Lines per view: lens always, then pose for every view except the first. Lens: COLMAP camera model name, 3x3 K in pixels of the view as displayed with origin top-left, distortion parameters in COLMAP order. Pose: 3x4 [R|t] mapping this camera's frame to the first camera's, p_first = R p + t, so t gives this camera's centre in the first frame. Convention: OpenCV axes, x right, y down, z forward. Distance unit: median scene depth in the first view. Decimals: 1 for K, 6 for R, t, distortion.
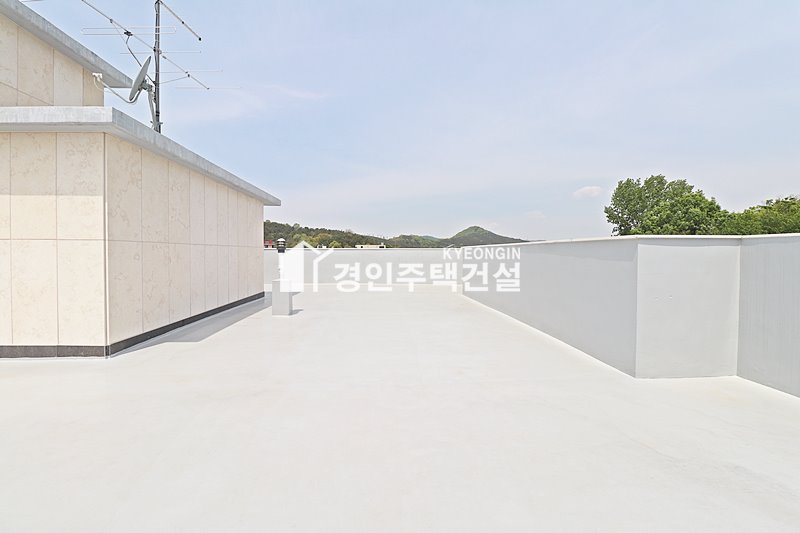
lens RADIAL K [[369.6, 0, 398.2], [0, 369.6, 262.4], [0, 0, 1]] dist [-0.011281, -0.005676]
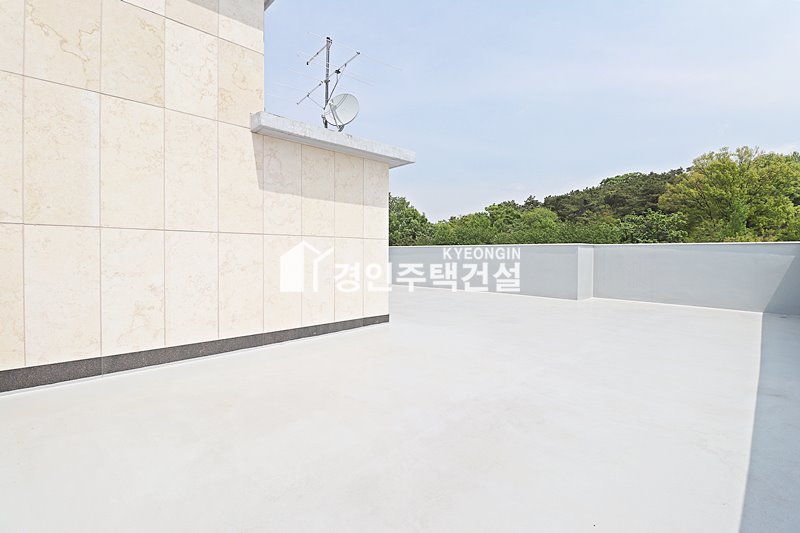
lens RADIAL K [[369.6, 0, 398.5], [0, 369.6, 263.5], [0, 0, 1]] dist [-0.011281, -0.005676]
pose [[0.766447, -0.016532, 0.642095, -1.706463], [0.014467, 0.999859, 0.008475, 0.019291], [-0.642145, 0.002794, 0.766579, -0.118436]]
